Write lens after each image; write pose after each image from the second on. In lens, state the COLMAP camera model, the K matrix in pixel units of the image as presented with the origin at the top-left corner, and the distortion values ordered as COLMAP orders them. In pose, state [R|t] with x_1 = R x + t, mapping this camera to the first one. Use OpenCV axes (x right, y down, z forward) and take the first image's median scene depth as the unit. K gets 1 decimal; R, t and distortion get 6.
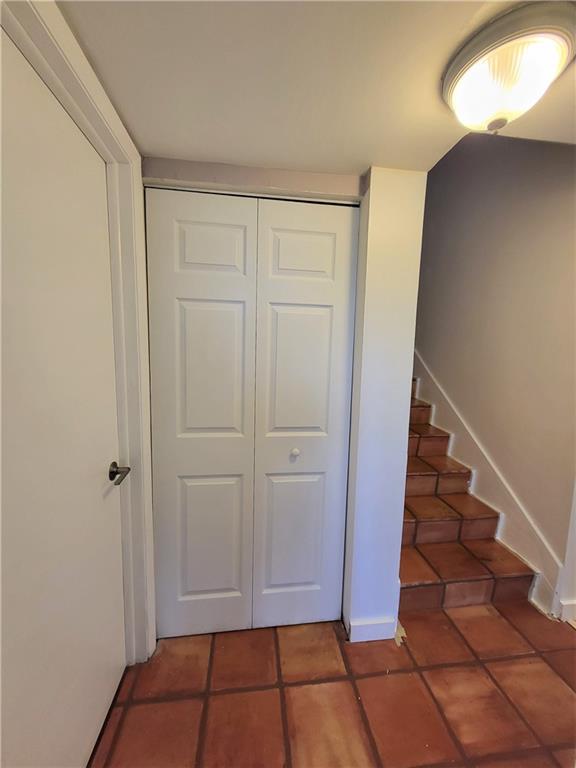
lens RADIAL K [[302.8, 0, 288.2], [0, 302.8, 384.4], [0, 0, 1]] dist [0.003265, 0.001189]
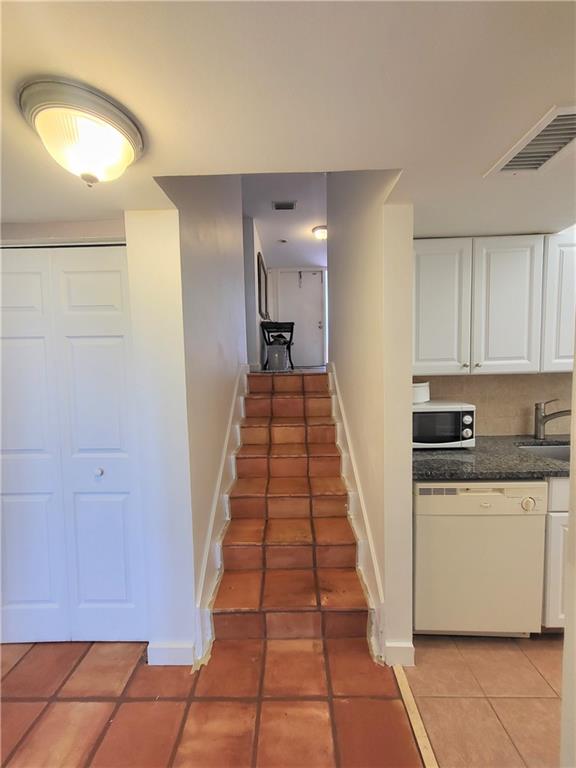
lens RADIAL K [[302.8, 0, 289.8], [0, 302.8, 383.1], [0, 0, 1]] dist [0.003265, 0.001189]
pose [[0.988439, -0.030571, -0.148505, 0.772686], [0.022474, 0.998183, -0.055900, -0.014595], [0.149944, 0.051916, 0.987331, 0.023656]]
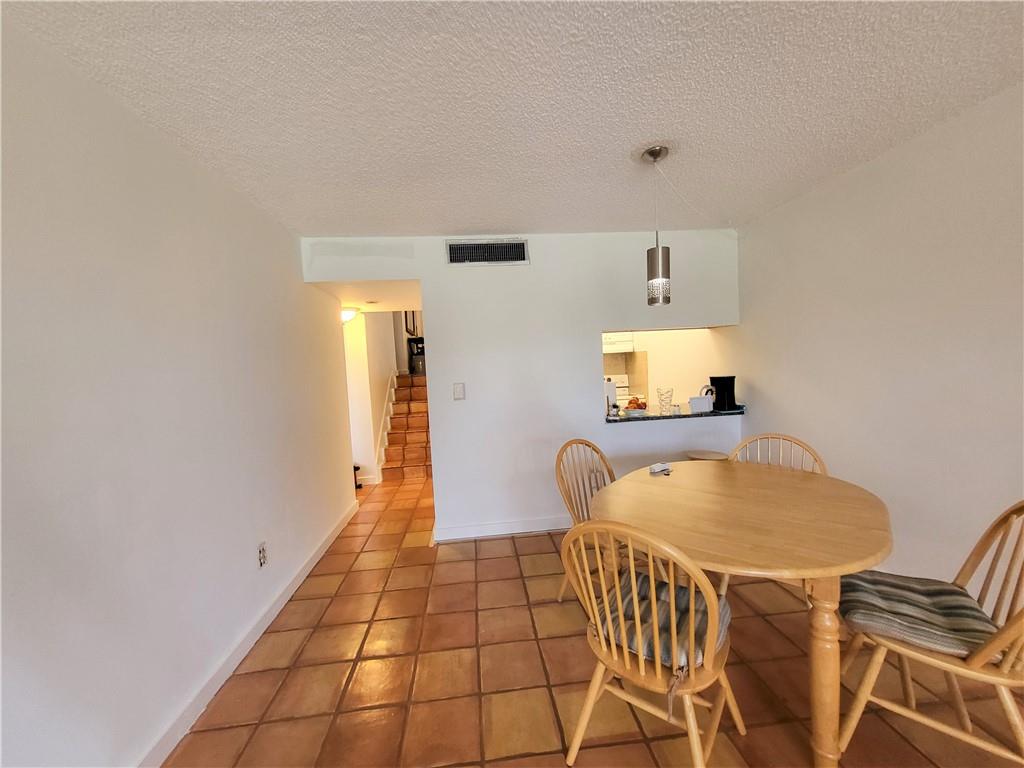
lens RADIAL K [[403.7, 0, 514.2], [0, 403.7, 385.1], [0, 0, 1]] dist [0.003265, 0.001189]
pose [[0.998969, -0.044766, -0.007518, 1.470922], [0.043872, 0.994673, -0.093274, 0.353647], [0.011654, 0.092848, 0.995612, -2.271771]]
